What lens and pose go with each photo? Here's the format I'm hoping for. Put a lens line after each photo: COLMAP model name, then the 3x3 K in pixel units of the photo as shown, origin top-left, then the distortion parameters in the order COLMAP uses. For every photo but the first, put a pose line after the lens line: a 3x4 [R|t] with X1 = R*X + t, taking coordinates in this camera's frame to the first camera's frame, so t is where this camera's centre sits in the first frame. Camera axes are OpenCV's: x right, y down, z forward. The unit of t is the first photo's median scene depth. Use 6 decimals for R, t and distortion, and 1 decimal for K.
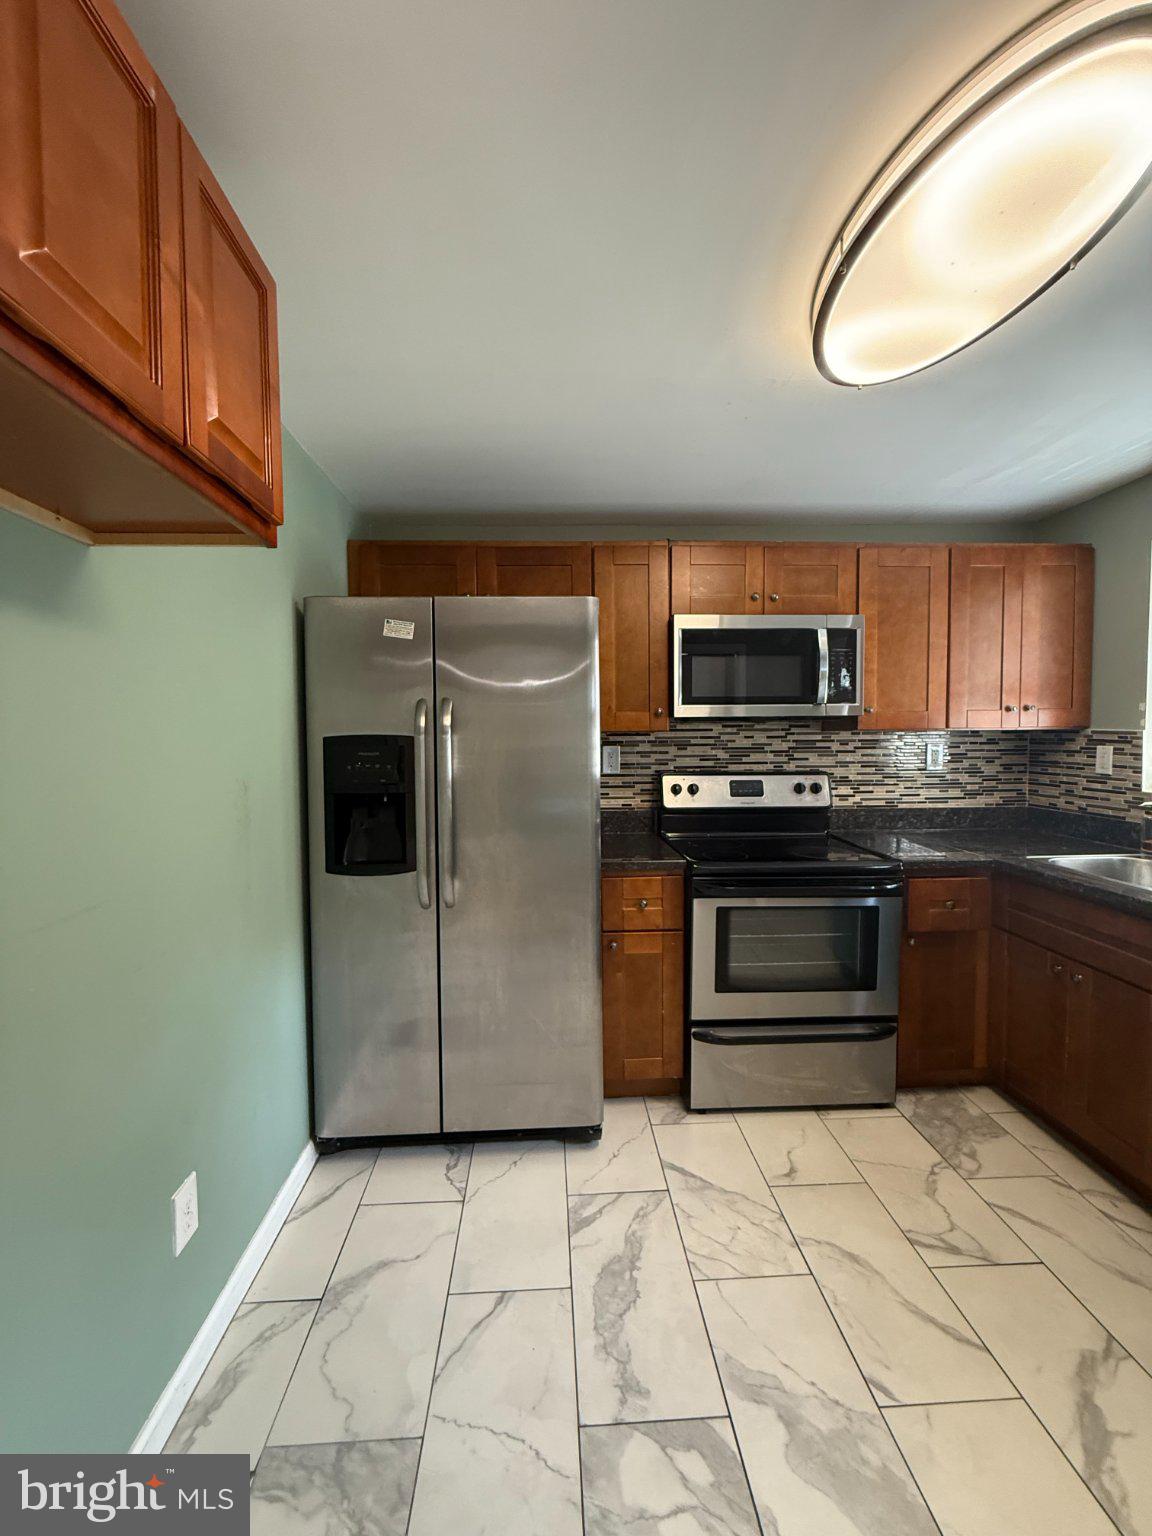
lens RADIAL K [[617.1, 0, 576.5], [0, 617.1, 760.9], [0, 0, 1]] dist [-0.001336, -0.000504]
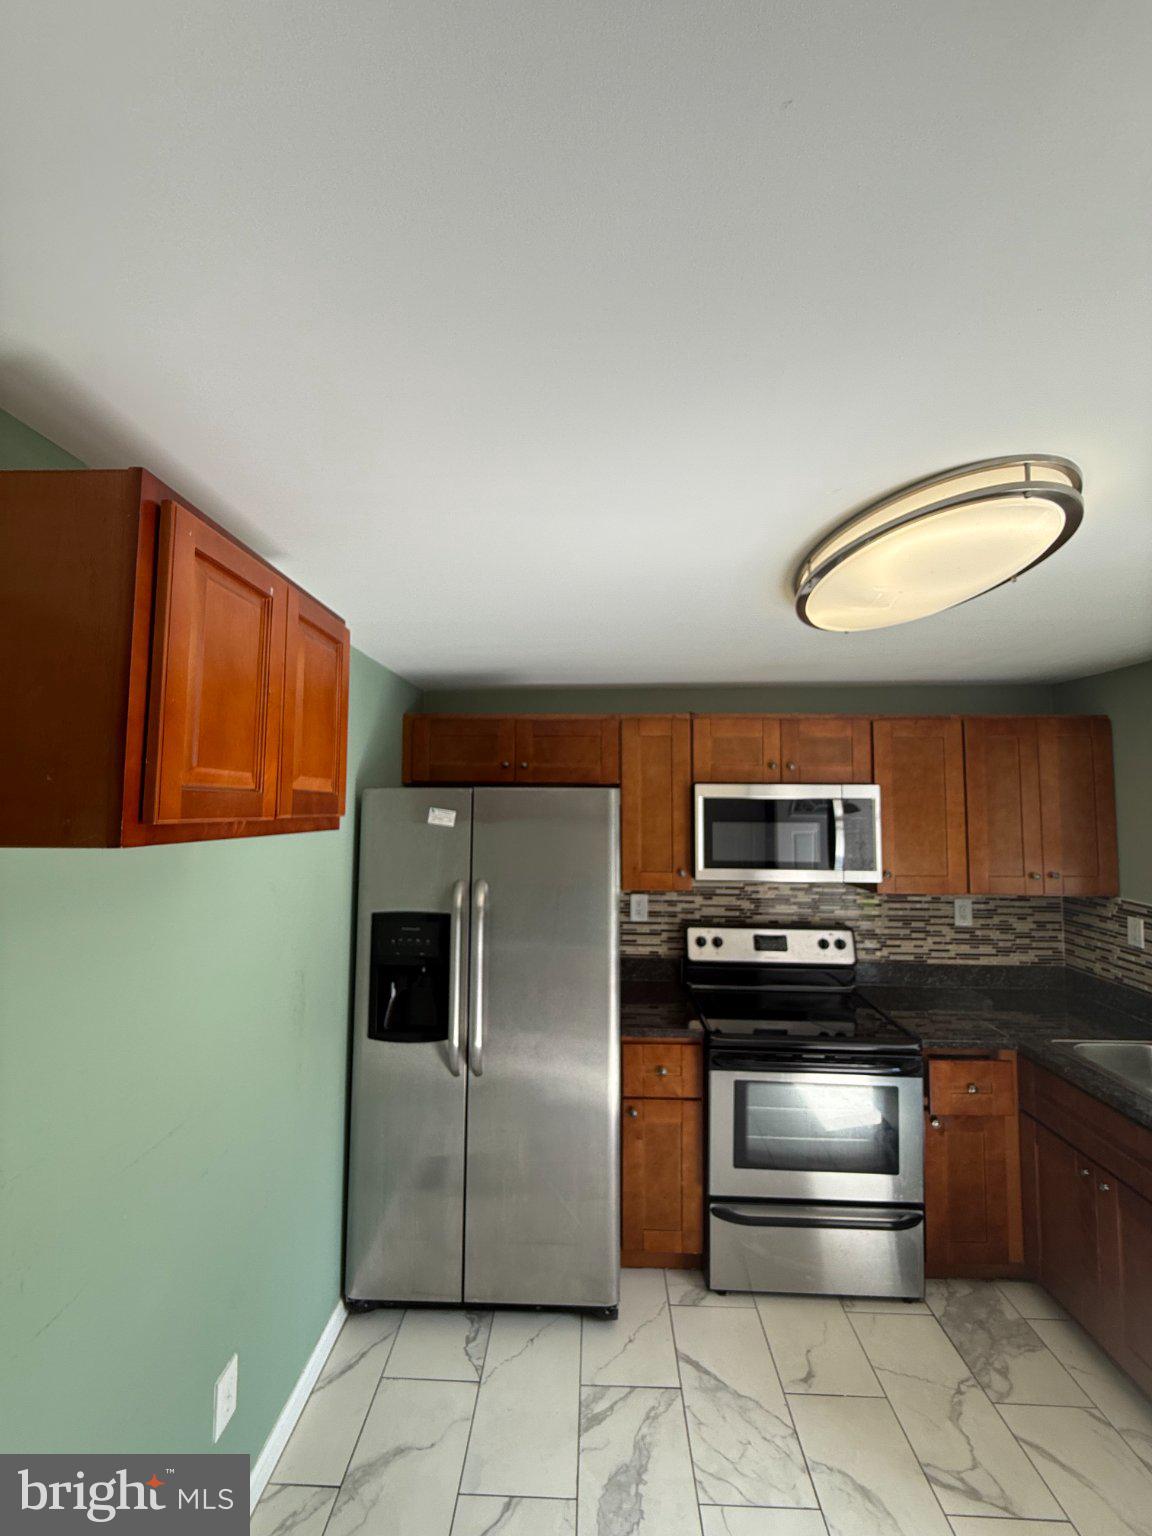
lens RADIAL K [[617.1, 0, 574.4], [0, 617.1, 762.5], [0, 0, 1]] dist [-0.001336, -0.000504]
pose [[0.996408, 0.009289, -0.084177, 0.041994], [-0.018402, 0.993966, -0.108133, -0.169513], [0.082664, 0.109294, 0.990566, -0.098132]]
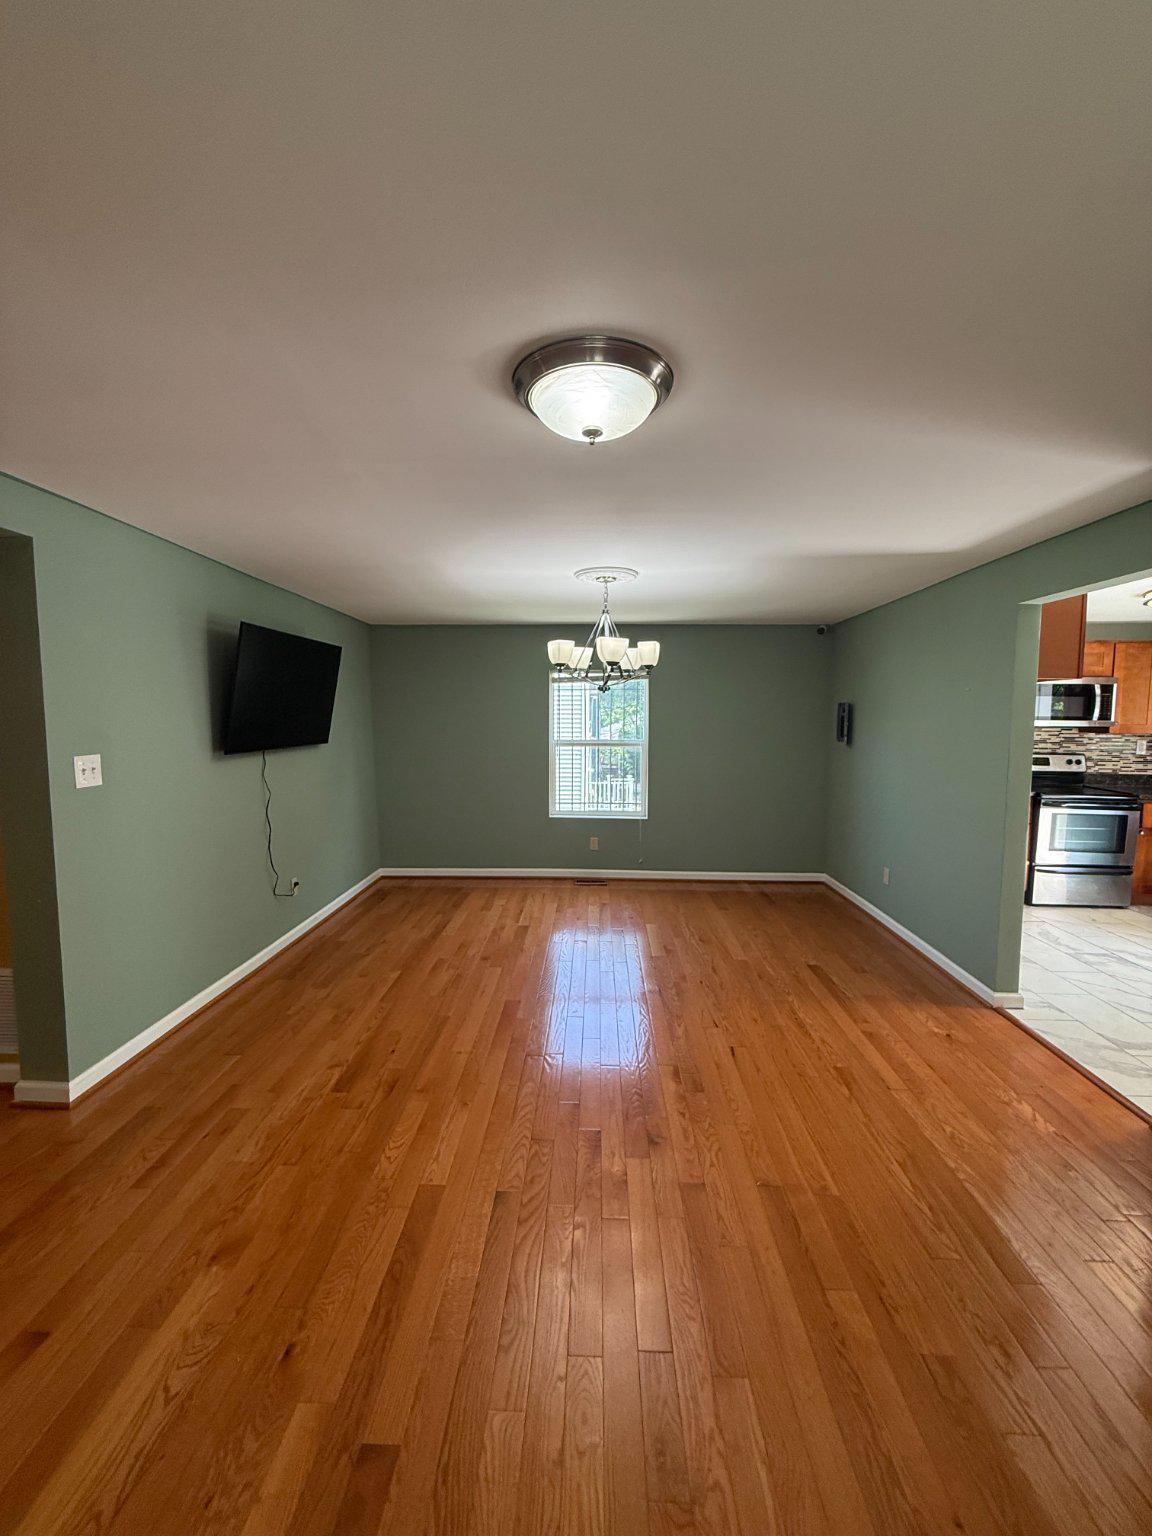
lens RADIAL K [[617.1, 0, 579.6], [0, 617.1, 760.9], [0, 0, 1]] dist [-0.001336, -0.000504]
pose [[0.996039, 0.021564, -0.086259, -1.260172], [-0.018836, 0.999300, 0.032312, 0.009063], [0.086896, -0.030559, 0.995749, -1.336332]]
